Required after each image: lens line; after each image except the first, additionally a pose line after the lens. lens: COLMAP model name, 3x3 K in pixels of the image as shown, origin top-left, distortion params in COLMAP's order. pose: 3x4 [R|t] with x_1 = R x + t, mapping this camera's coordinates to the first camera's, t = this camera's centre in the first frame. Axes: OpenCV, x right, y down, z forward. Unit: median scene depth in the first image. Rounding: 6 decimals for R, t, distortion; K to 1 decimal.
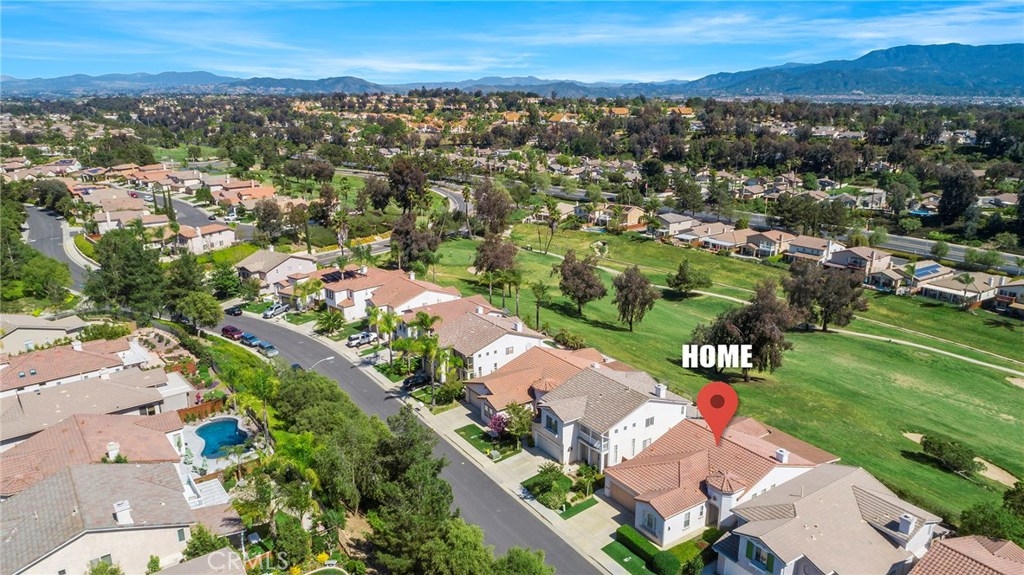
lens RADIAL K [[706.3, 0, 511.9], [0, 706.3, 290.7], [0, 0, 1]] dist [-0.005391, -0.001239]
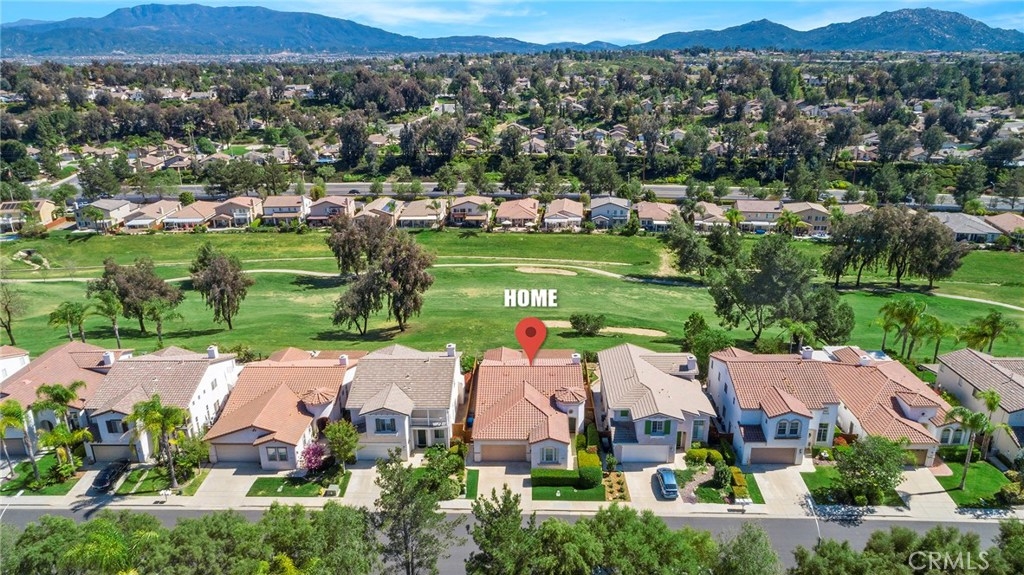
lens RADIAL K [[706.3, 0, 512.6], [0, 706.3, 284.0], [0, 0, 1]] dist [-0.005391, -0.001239]
pose [[0.568679, -0.266827, 0.778079, -0.186262], [0.232459, 0.959498, 0.159143, -0.033847], [-0.789029, 0.090370, 0.607673, 0.109554]]
